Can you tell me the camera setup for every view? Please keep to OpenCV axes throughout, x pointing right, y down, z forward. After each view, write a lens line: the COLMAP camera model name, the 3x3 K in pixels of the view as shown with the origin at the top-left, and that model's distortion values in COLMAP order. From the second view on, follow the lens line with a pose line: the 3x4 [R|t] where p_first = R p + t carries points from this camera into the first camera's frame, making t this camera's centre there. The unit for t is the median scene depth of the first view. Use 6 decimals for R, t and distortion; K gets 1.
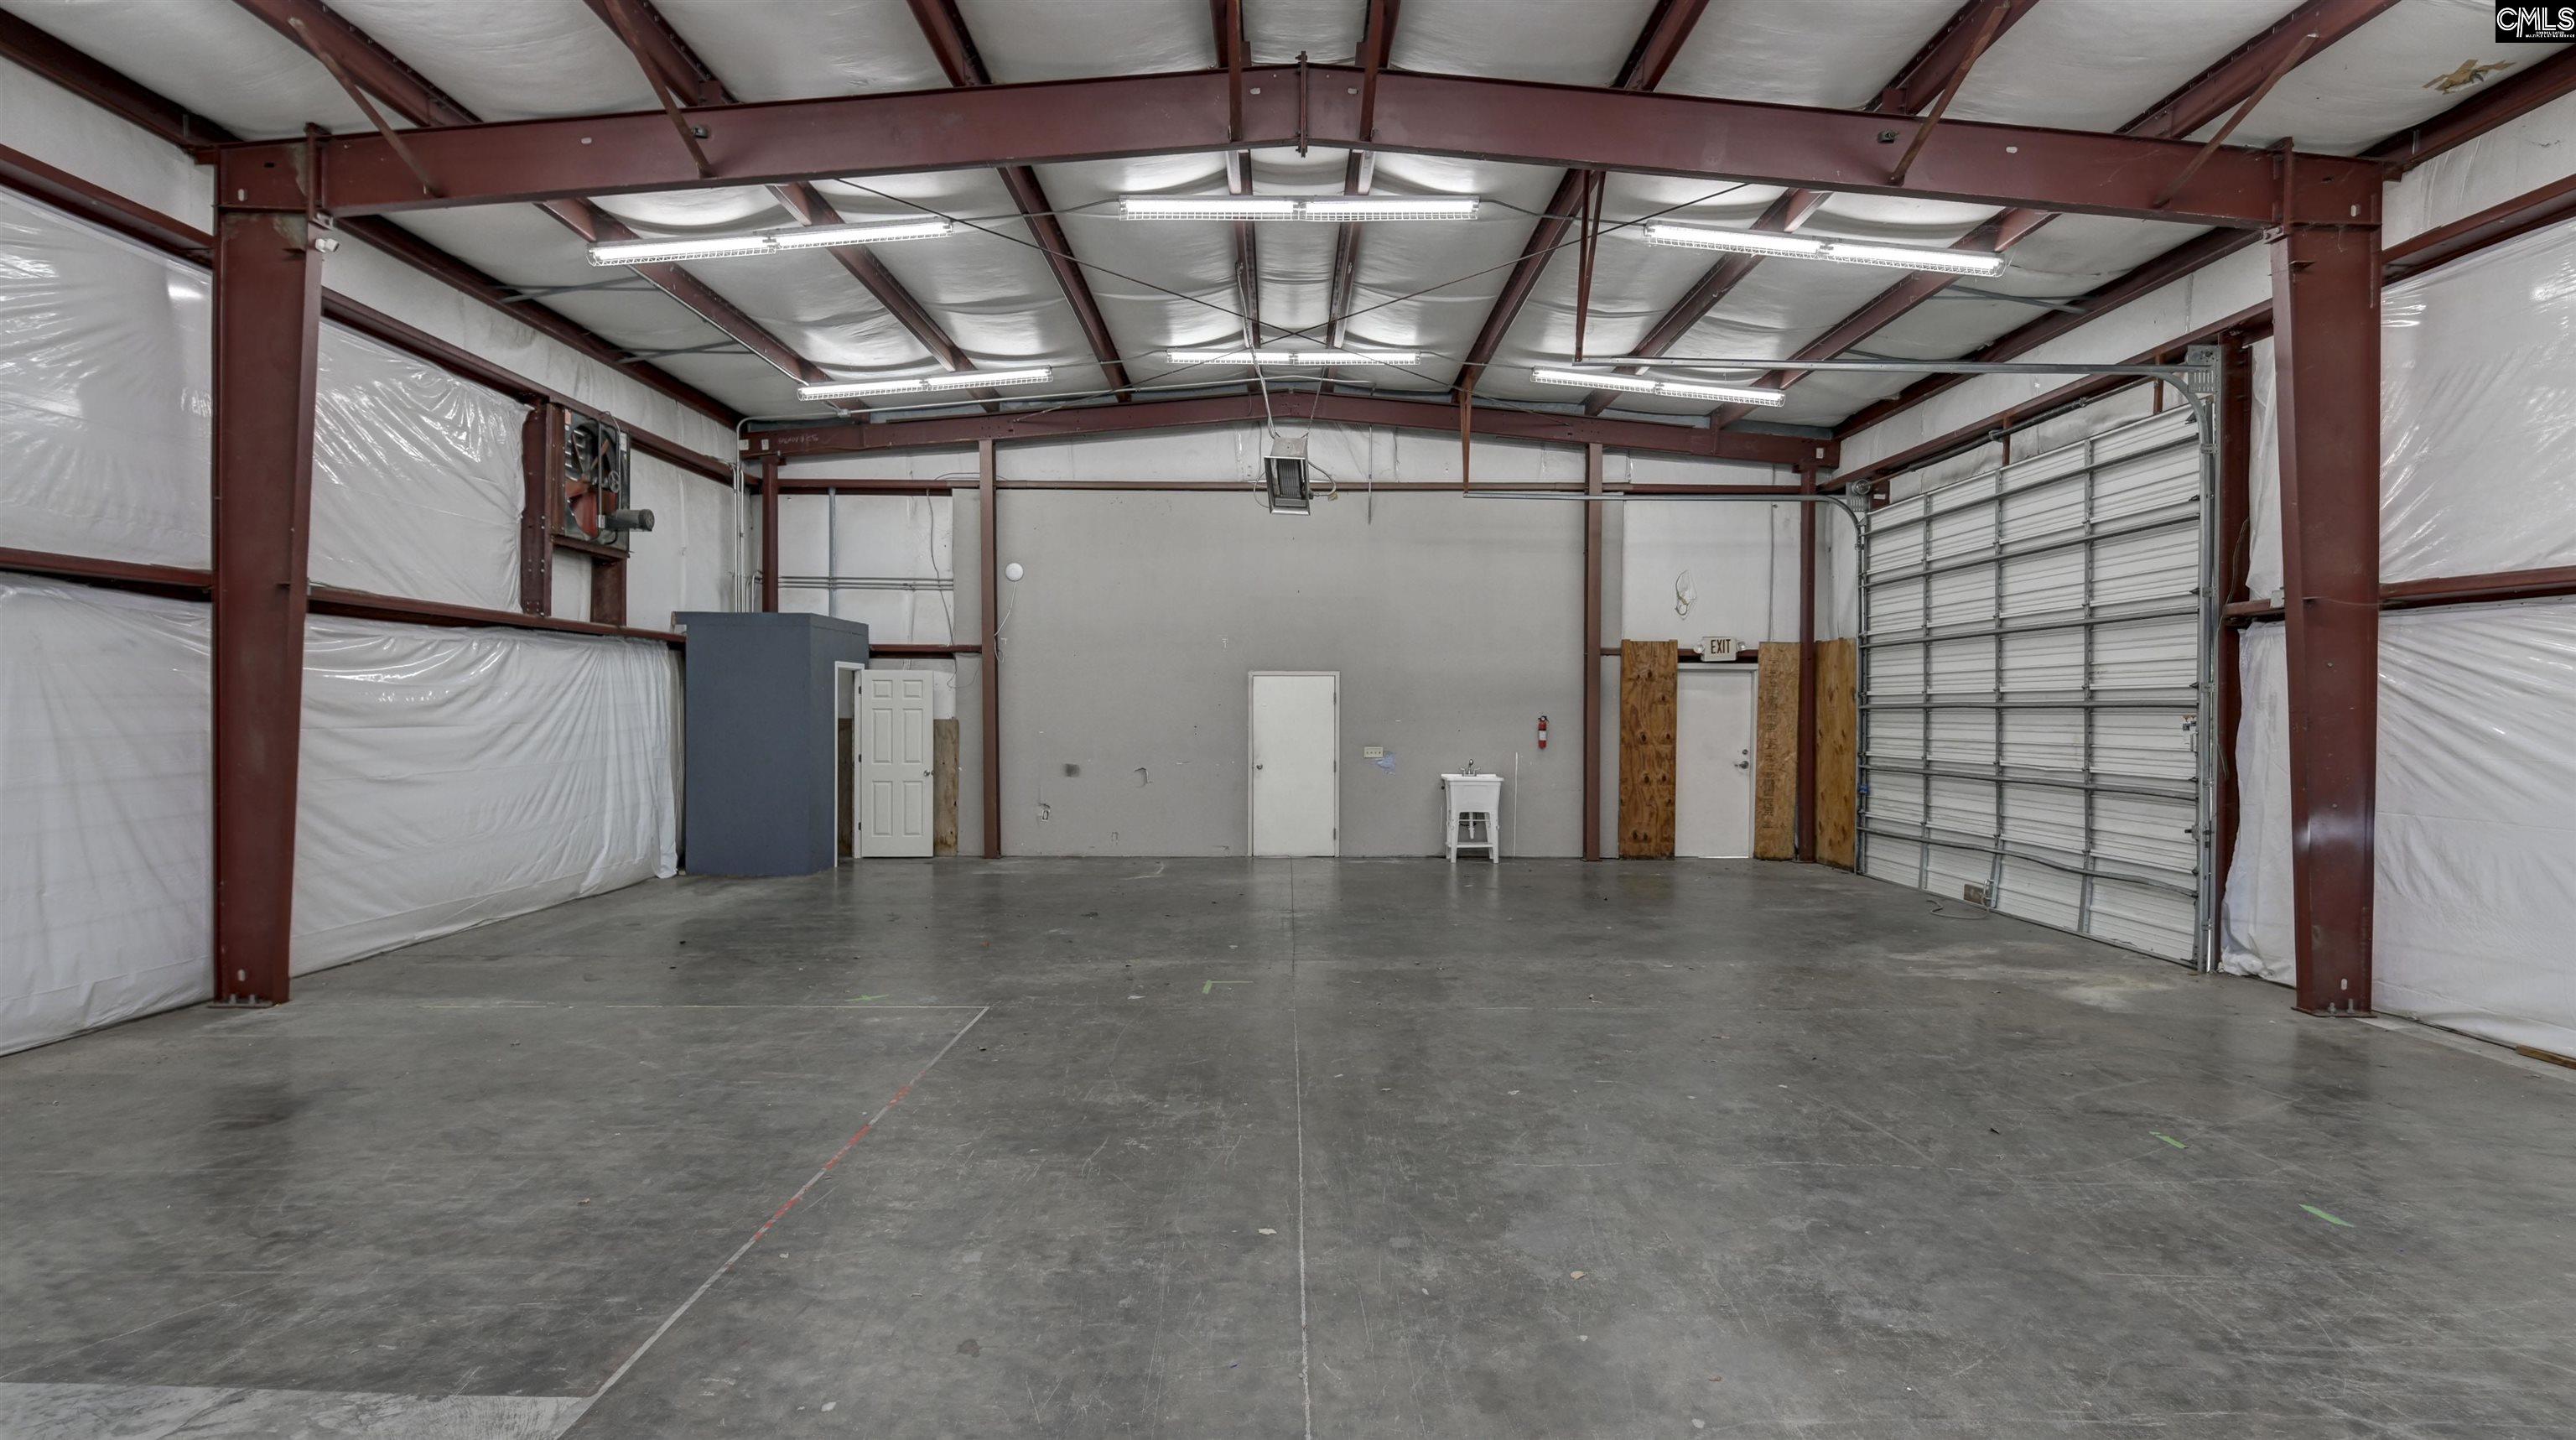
lens RADIAL K [[1289.8, 0, 1300.0], [0, 1289.8, 713.3], [0, 0, 1]] dist [0.002077, -0.006600]
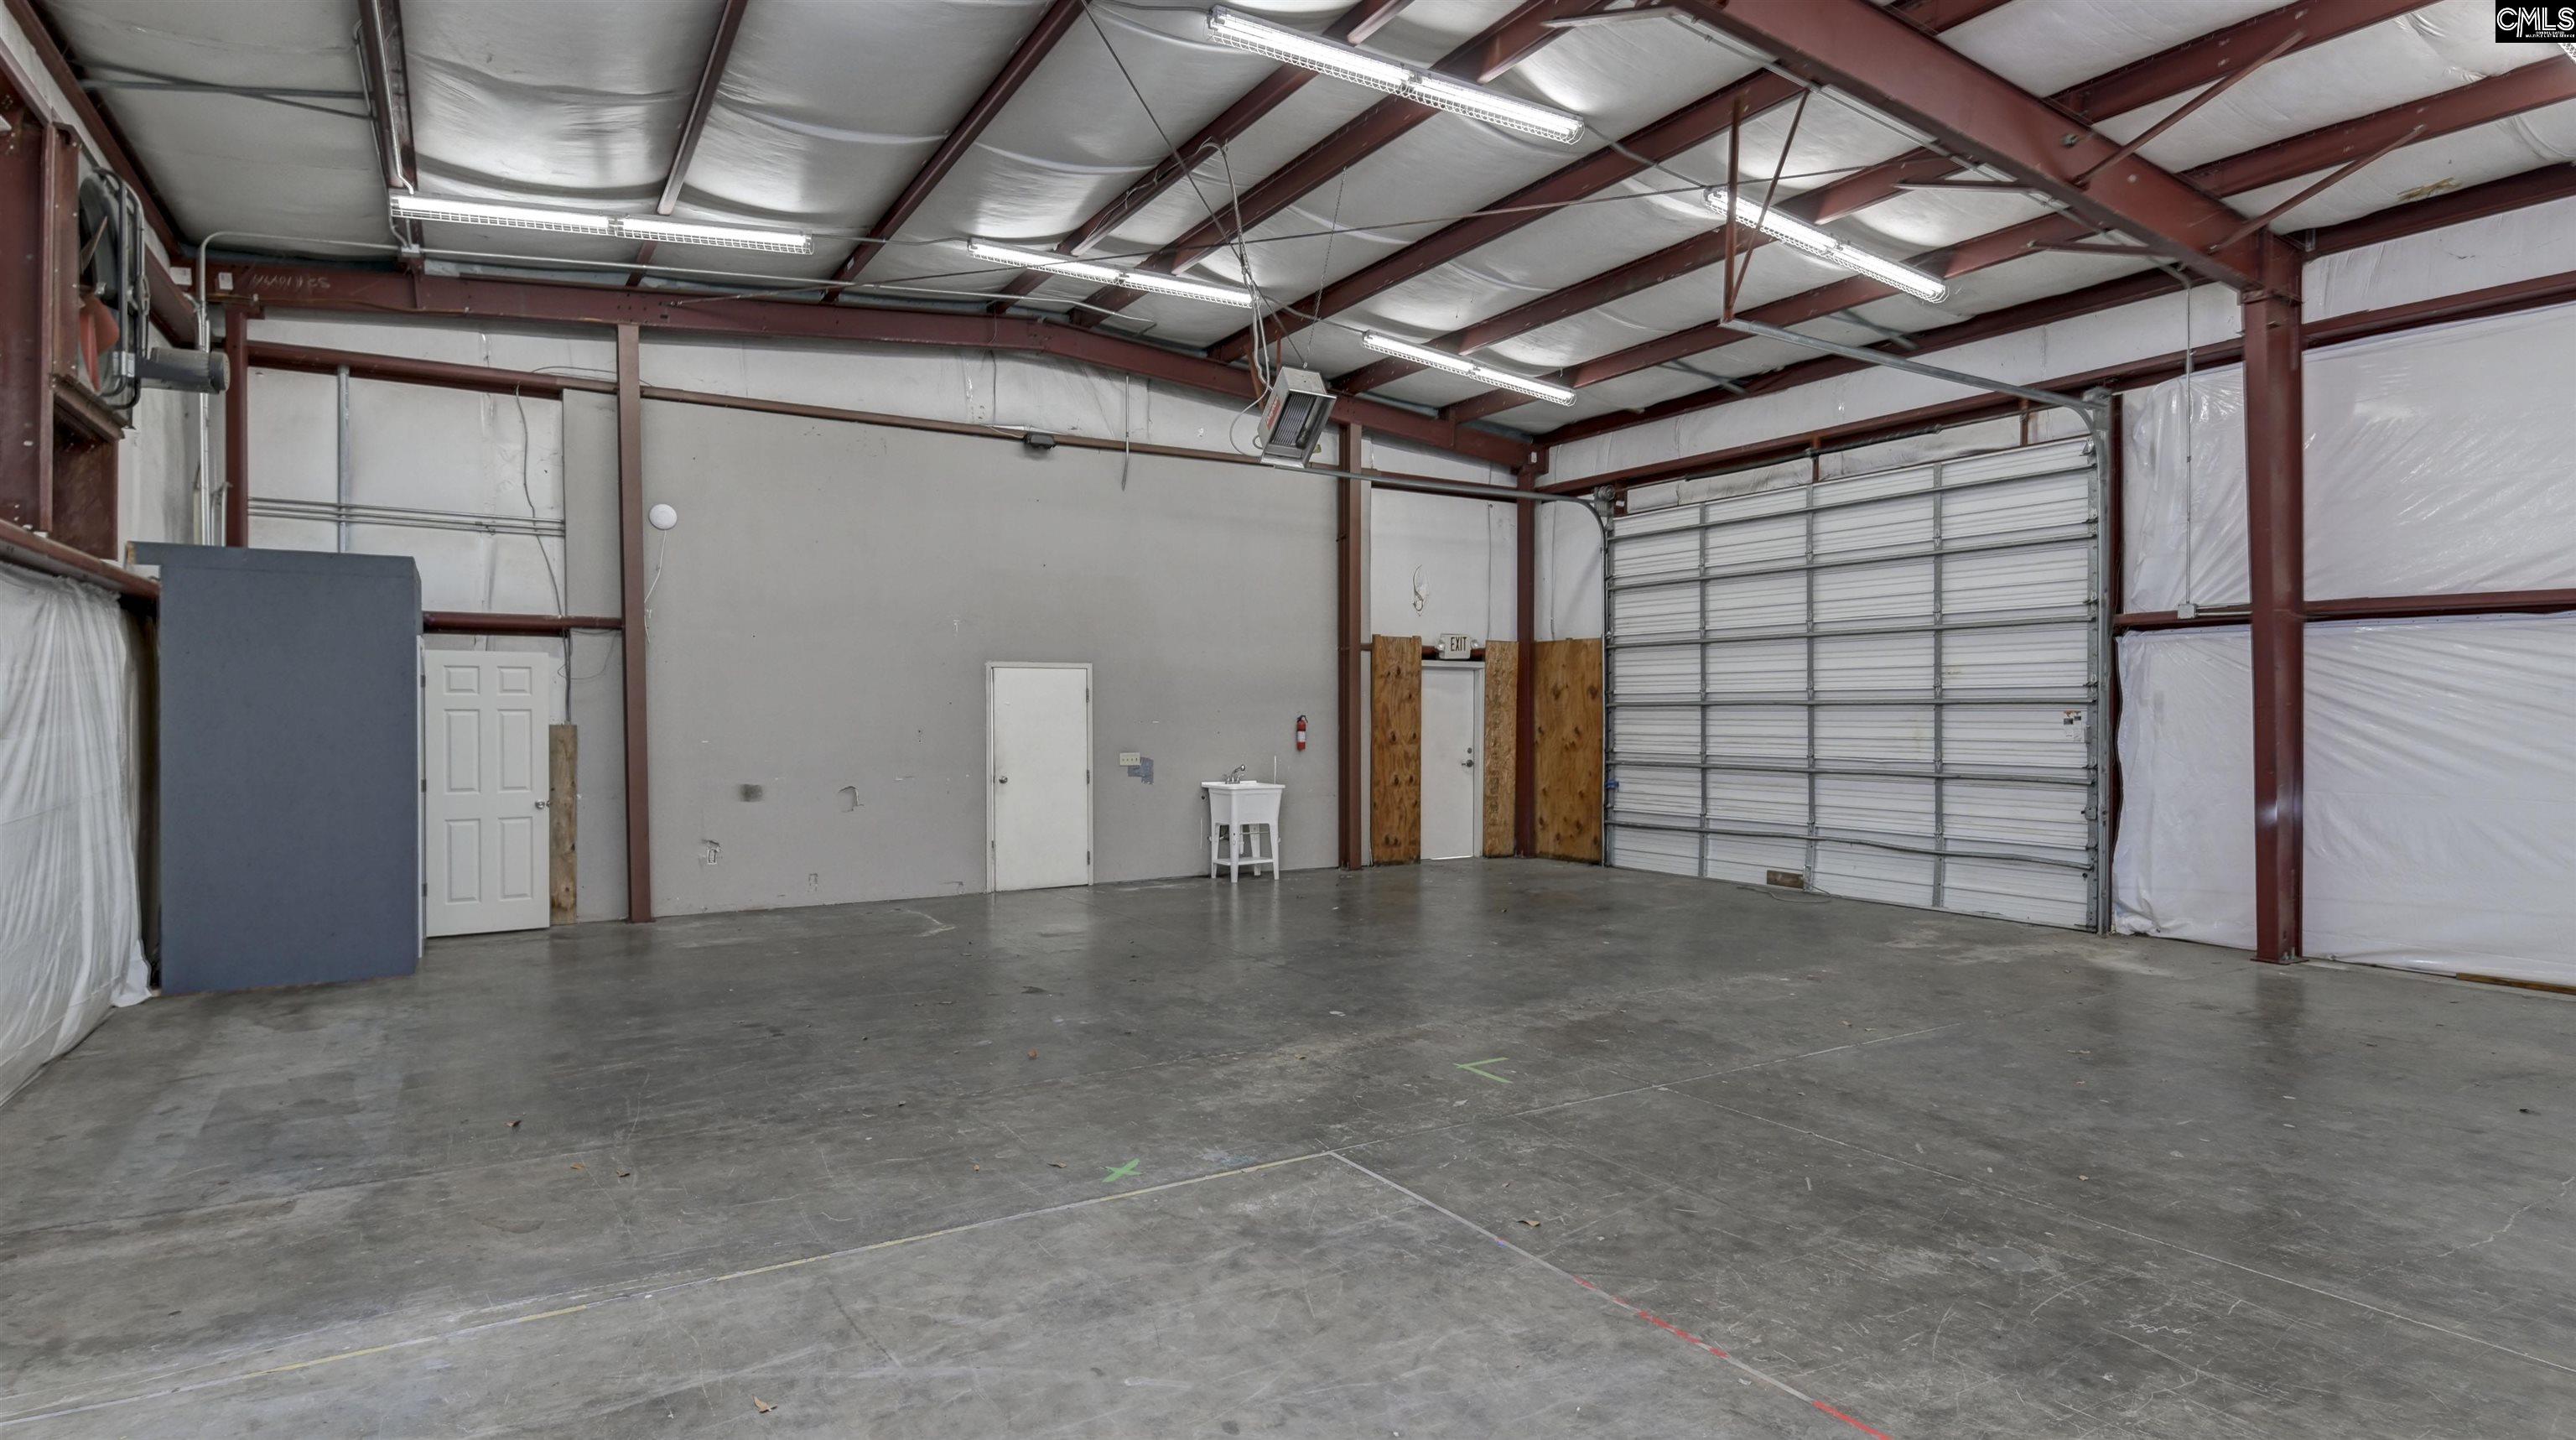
lens RADIAL K [[1302.0, 0, 1293.5], [0, 1302.0, 716.8], [0, 0, 1]] dist [0.000870, -0.000688]
pose [[0.863193, -0.005950, 0.504838, -0.288540], [0.004857, 0.999982, 0.003481, -0.000202], [-0.504850, -0.000552, 0.863207, 0.206314]]
